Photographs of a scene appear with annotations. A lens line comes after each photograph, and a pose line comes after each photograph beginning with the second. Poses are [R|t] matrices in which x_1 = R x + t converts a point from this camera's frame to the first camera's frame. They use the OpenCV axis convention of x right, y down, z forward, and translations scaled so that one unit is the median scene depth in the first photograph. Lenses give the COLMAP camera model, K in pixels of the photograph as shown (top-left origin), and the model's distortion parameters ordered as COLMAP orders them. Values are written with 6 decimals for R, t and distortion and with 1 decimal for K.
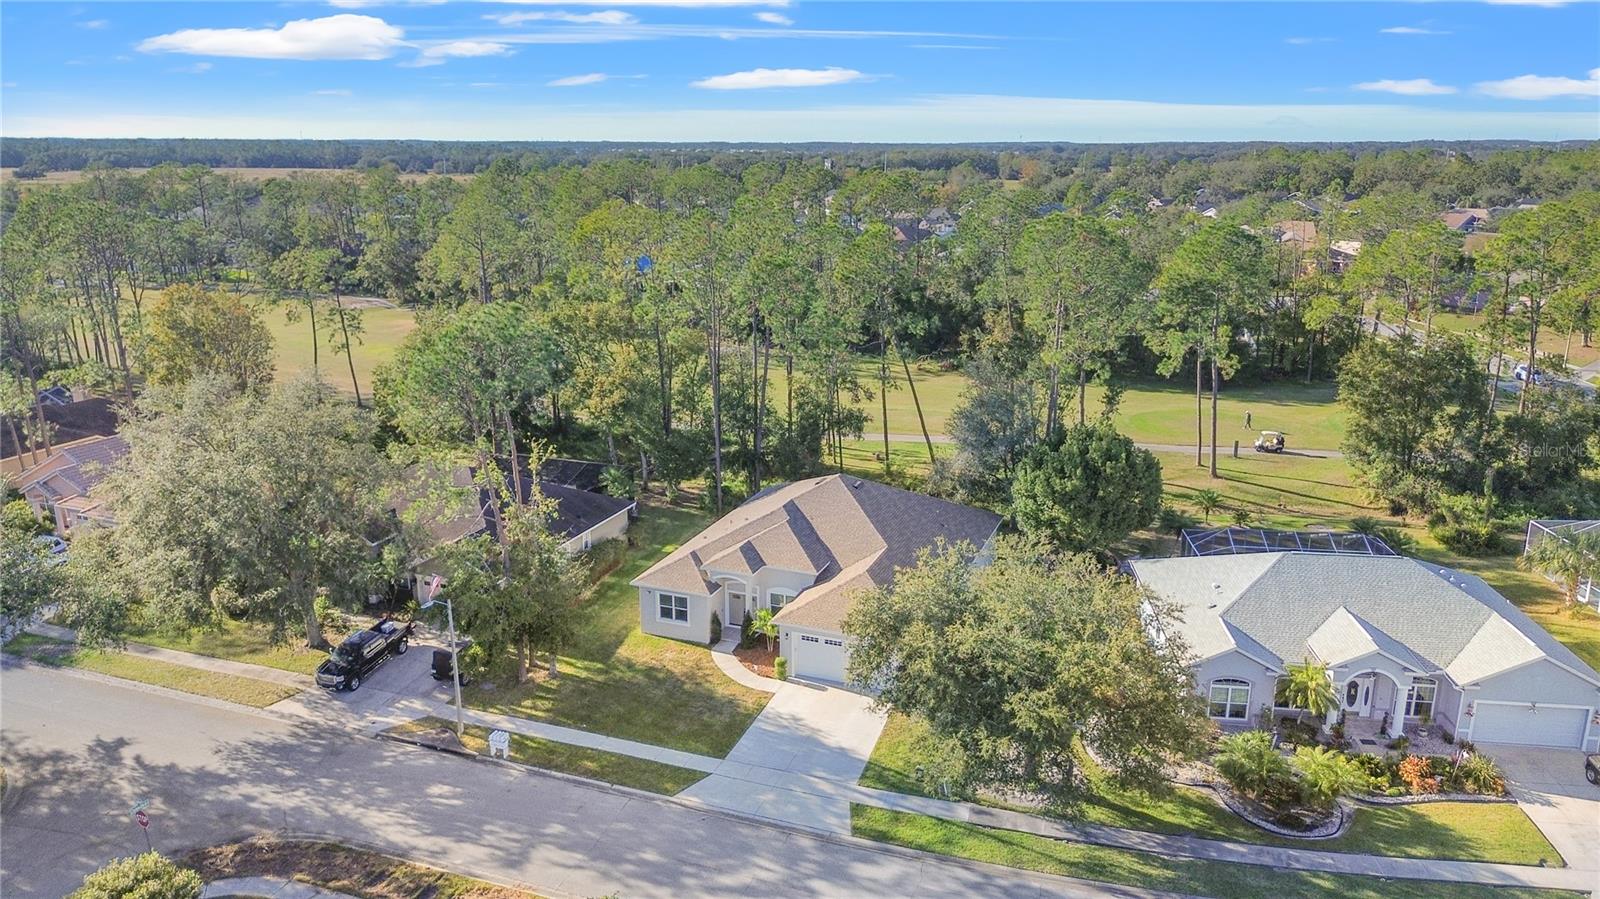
lens RADIAL K [[1145.4, 0, 803.1], [0, 1145.4, 412.0], [0, 0, 1]] dist [0.036507, -0.023437]
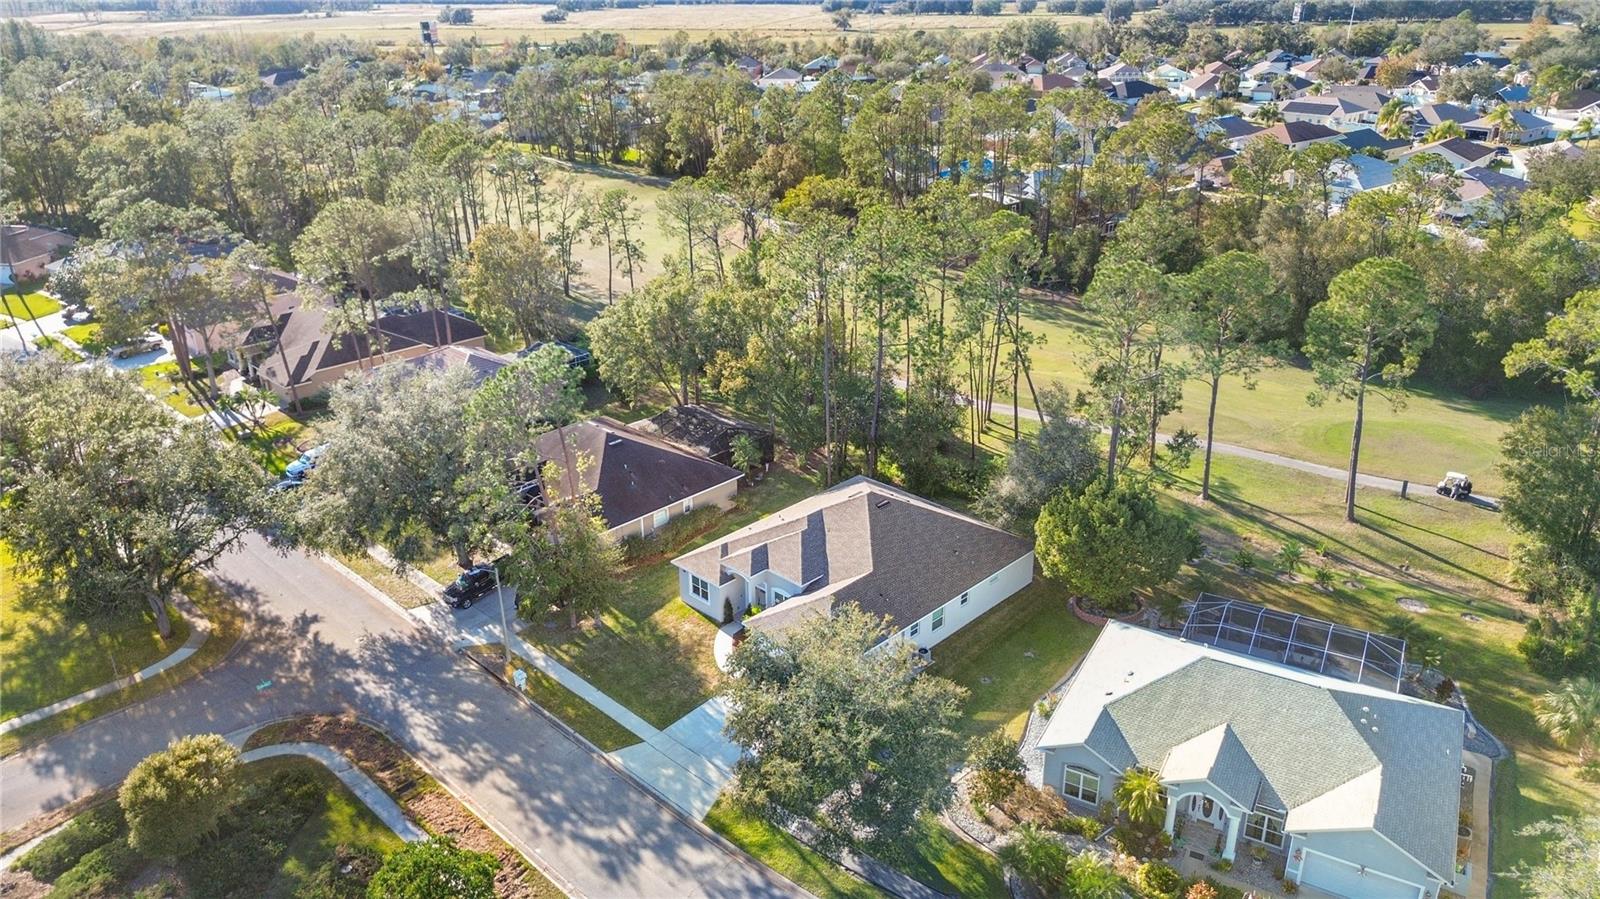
lens RADIAL K [[1145.4, 0, 803.1], [0, 1145.4, 412.0], [0, 0, 1]] dist [0.036507, -0.023437]
pose [[0.920213, 0.131440, -0.368689, 0.497282], [-0.078041, 0.984630, 0.156245, -0.255996], [0.383559, -0.115005, 0.916328, -0.065290]]
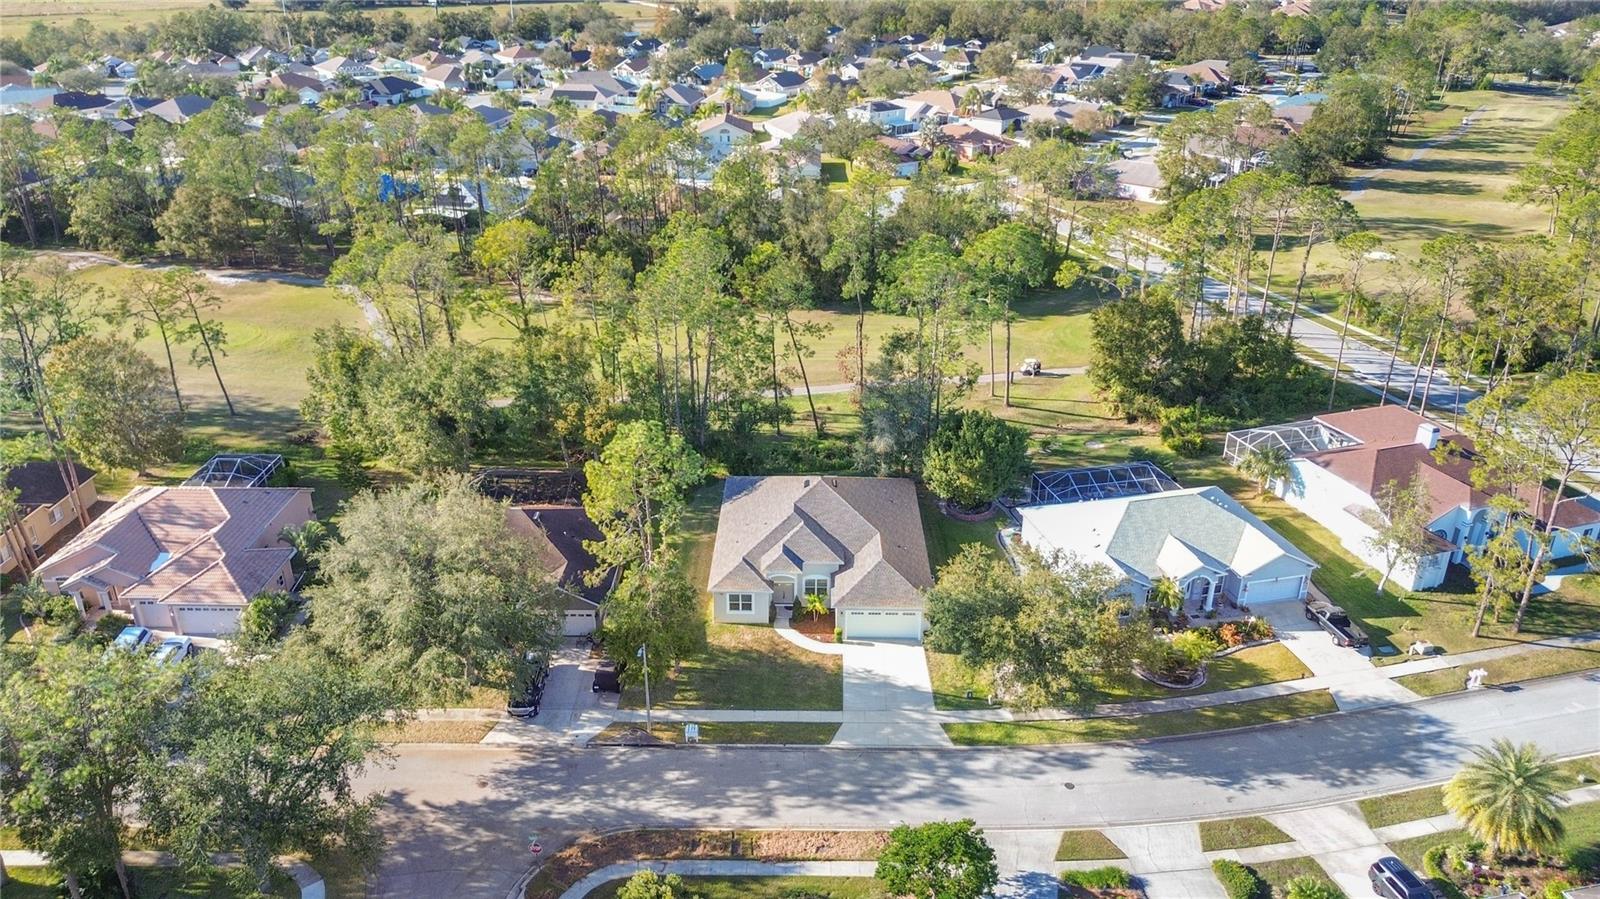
lens RADIAL K [[1145.4, 0, 803.1], [0, 1145.4, 412.0], [0, 0, 1]] dist [0.036507, -0.023437]
pose [[0.937231, -0.132885, 0.322398, -0.545640], [0.077401, 0.980756, 0.179238, -0.350611], [-0.340012, -0.143033, 0.929480, -0.317128]]
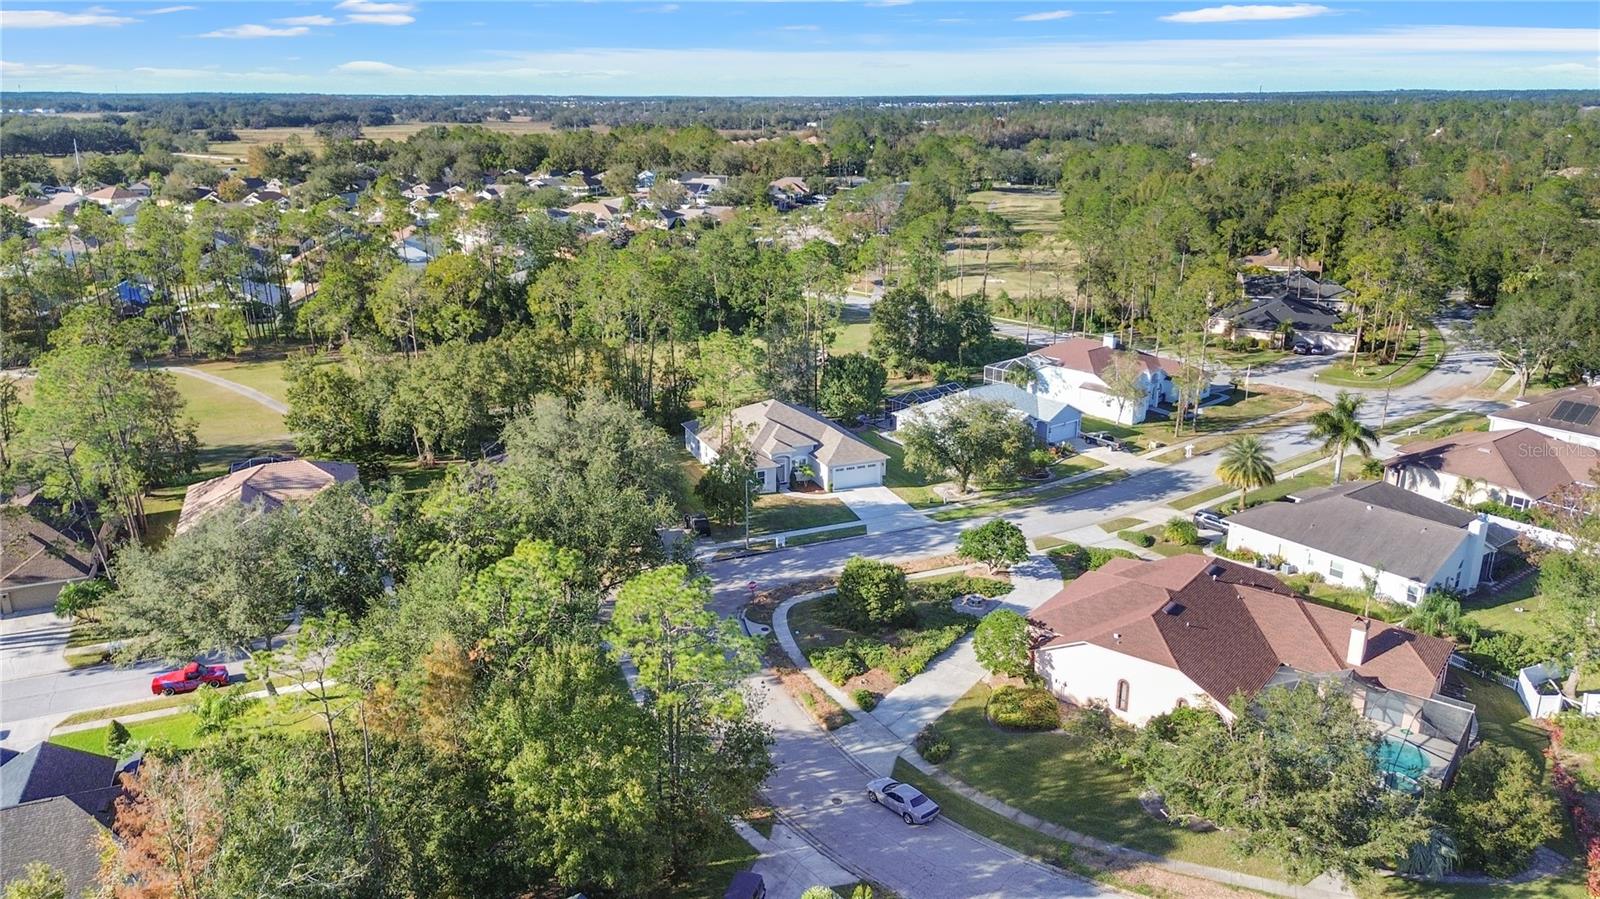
lens RADIAL K [[1145.4, 0, 803.1], [0, 1145.4, 412.0], [0, 0, 1]] dist [0.036507, -0.023437]
pose [[0.713511, -0.186029, 0.675496, -1.586406], [0.162219, 0.981773, 0.099029, -0.135218], [-0.681606, 0.038920, 0.730683, -0.530474]]
